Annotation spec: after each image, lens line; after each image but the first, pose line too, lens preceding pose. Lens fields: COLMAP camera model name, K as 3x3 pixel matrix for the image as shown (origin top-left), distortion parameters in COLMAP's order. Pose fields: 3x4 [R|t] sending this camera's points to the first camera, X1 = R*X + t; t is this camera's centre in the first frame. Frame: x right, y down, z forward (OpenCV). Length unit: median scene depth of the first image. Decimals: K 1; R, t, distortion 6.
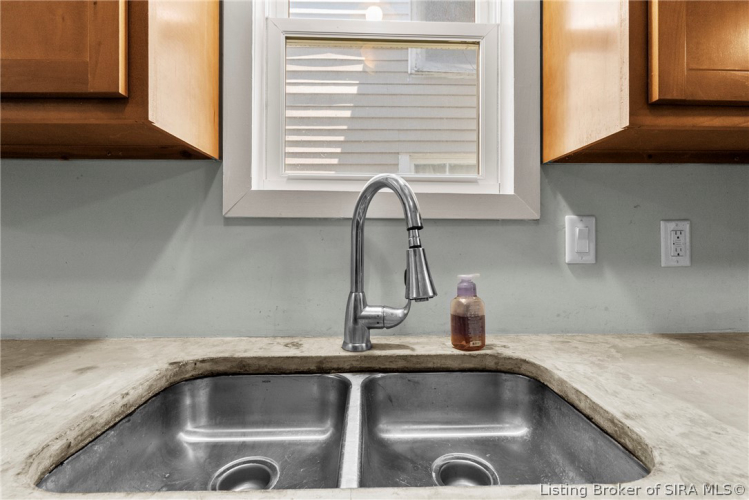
lens RADIAL K [[345.2, 0, 377.7], [0, 345.2, 244.1], [0, 0, 1]] dist [0.001218, 0.000203]
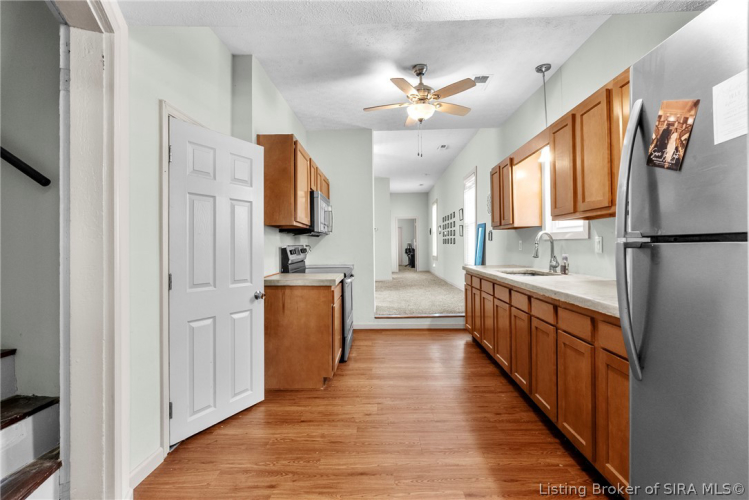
lens RADIAL K [[345.2, 0, 375.7], [0, 345.2, 246.4], [0, 0, 1]] dist [0.001218, 0.000203]
pose [[-0.074834, 0.000062, -0.997196, 3.745927], [0.005391, 0.999985, -0.000342, -0.005995], [0.997181, -0.005401, -0.074833, -0.676768]]
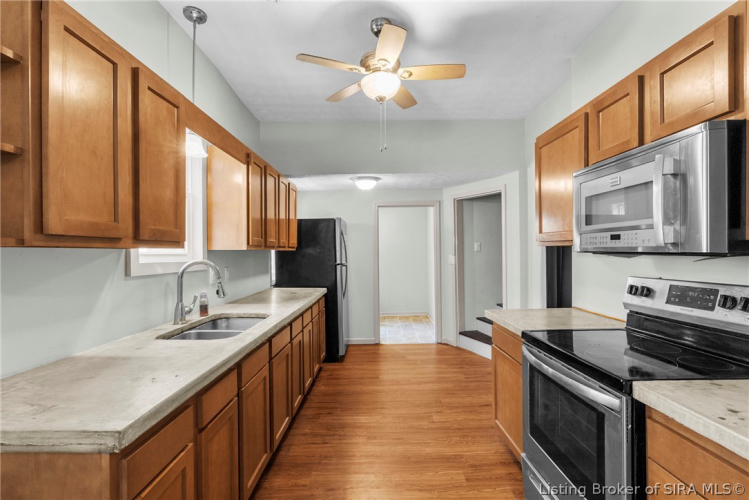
lens RADIAL K [[345.2, 0, 375.1], [0, 345.2, 252.2], [0, 0, 1]] dist [0.001218, 0.000203]
pose [[0.050482, -0.000494, 0.998725, -2.369833], [0.018056, 0.999837, -0.000418, -0.192966], [-0.998562, 0.018054, 0.050483, -0.542808]]
